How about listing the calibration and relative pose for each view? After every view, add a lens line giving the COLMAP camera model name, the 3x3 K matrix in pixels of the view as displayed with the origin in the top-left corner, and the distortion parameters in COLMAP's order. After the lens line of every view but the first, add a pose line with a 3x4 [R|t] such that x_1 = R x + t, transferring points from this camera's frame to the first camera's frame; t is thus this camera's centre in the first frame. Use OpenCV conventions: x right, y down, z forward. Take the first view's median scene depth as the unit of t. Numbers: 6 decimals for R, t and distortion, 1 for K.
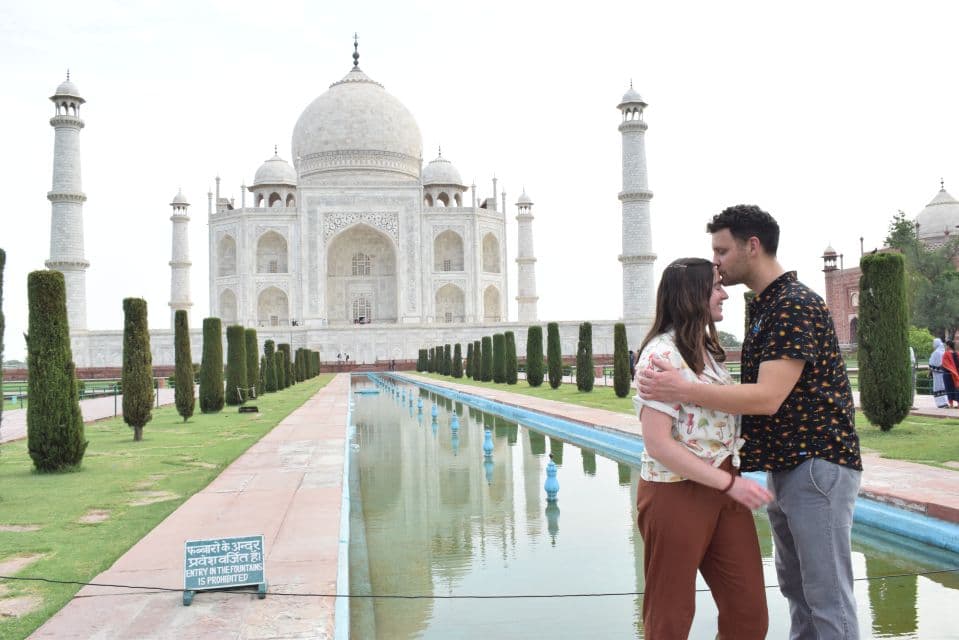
lens RADIAL K [[805.9, 0, 479.5], [0, 805.9, 320.0], [0, 0, 1]] dist [-0.093755, -0.003219]
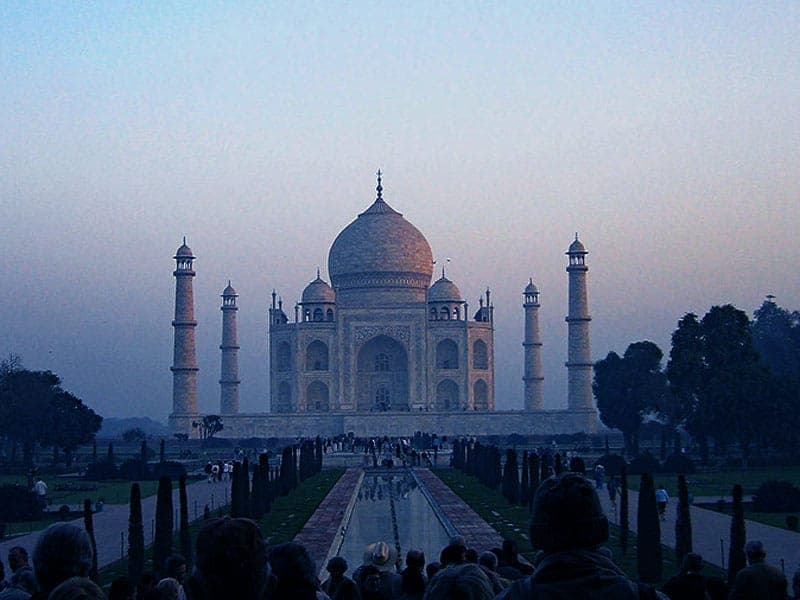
lens RADIAL K [[1095.5, 0, 376.2], [0, 1095.5, 300.9], [0, 0, 1]] dist [-0.000949, -0.001613]
pose [[0.987033, -0.002221, -0.160505, 0.137325], [-0.008268, 0.997873, -0.064655, -0.055101], [0.160307, 0.065143, 0.984915, -0.812257]]
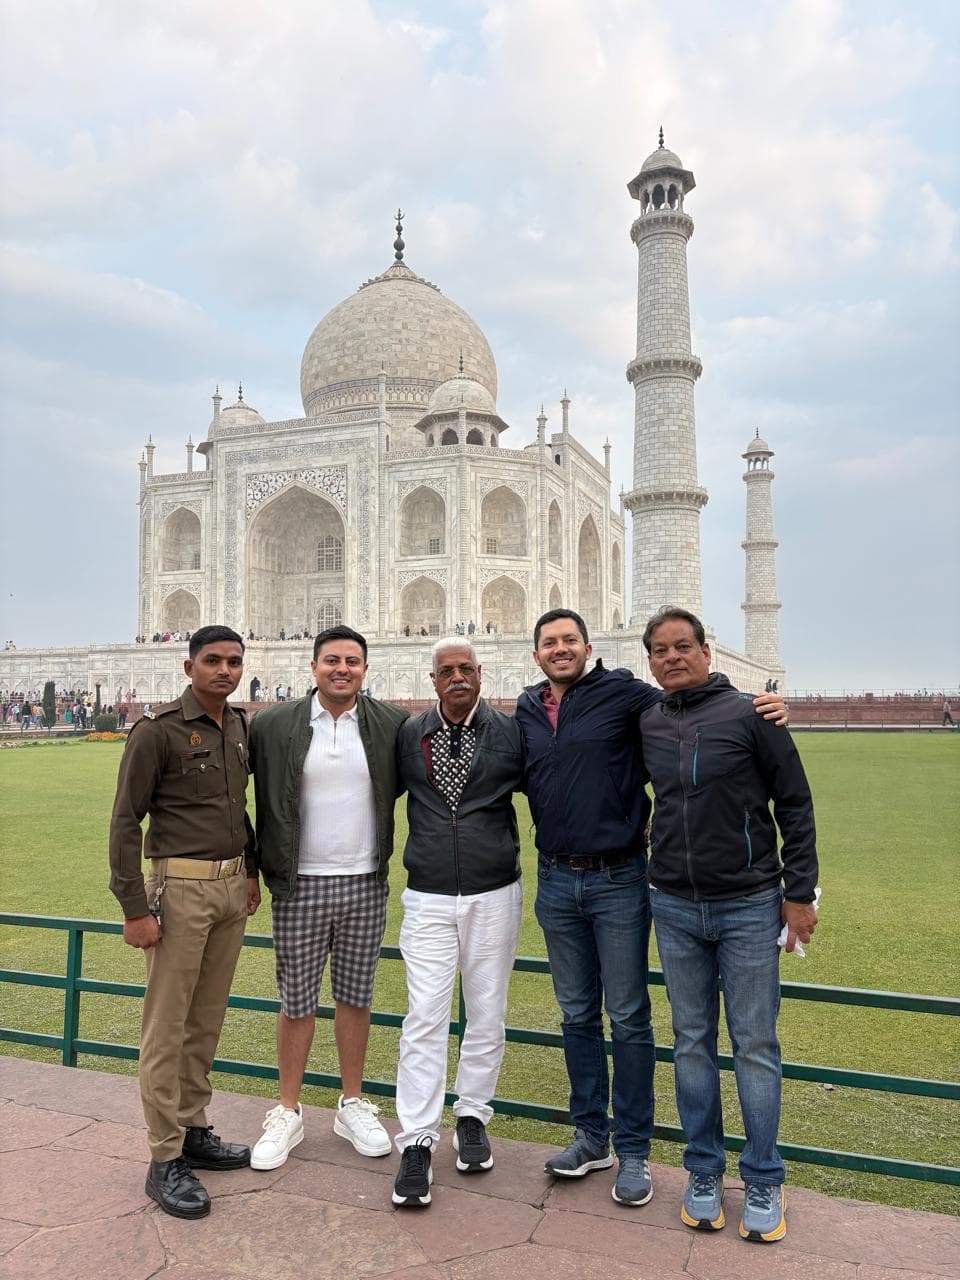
lens RADIAL K [[936.2, 0, 480.0], [0, 936.2, 640.0], [0, 0, 1]] dist [0.067796, 0.000684]
pose [[0.883572, -0.010219, -0.468184, 0.324236], [0.004414, 0.999899, -0.013494, 0.011803], [0.468274, 0.009856, 0.883528, 0.400842]]
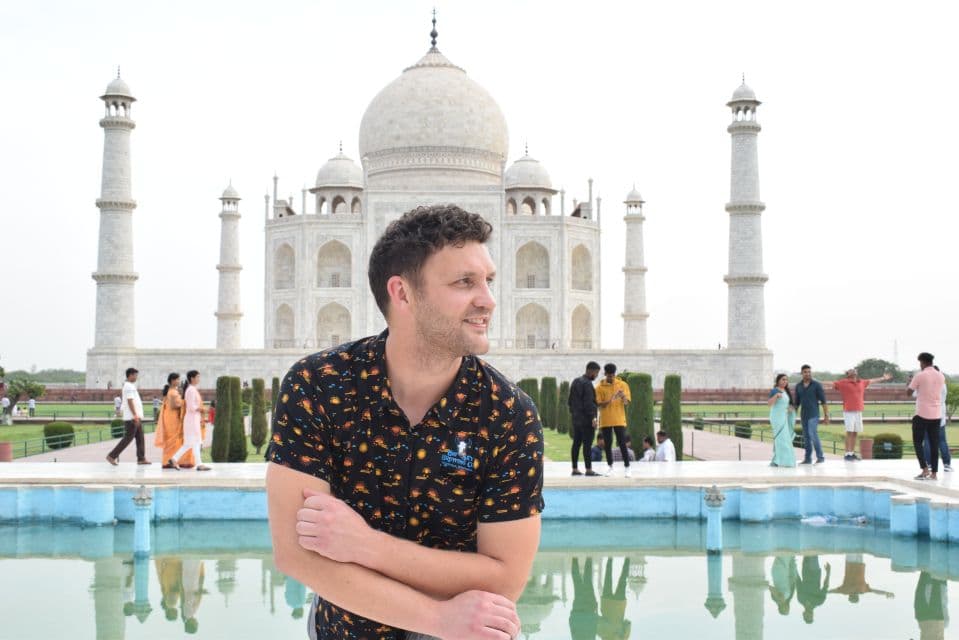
lens RADIAL K [[1039.2, 0, 479.5], [0, 1039.2, 320.0], [0, 0, 1]] dist [-0.070158, -0.011256]
pose [[0.993343, 0.020888, -0.113285, 0.033693], [-0.022058, 0.999715, -0.009087, -0.014610], [0.113063, 0.011525, 0.993521, -0.129973]]
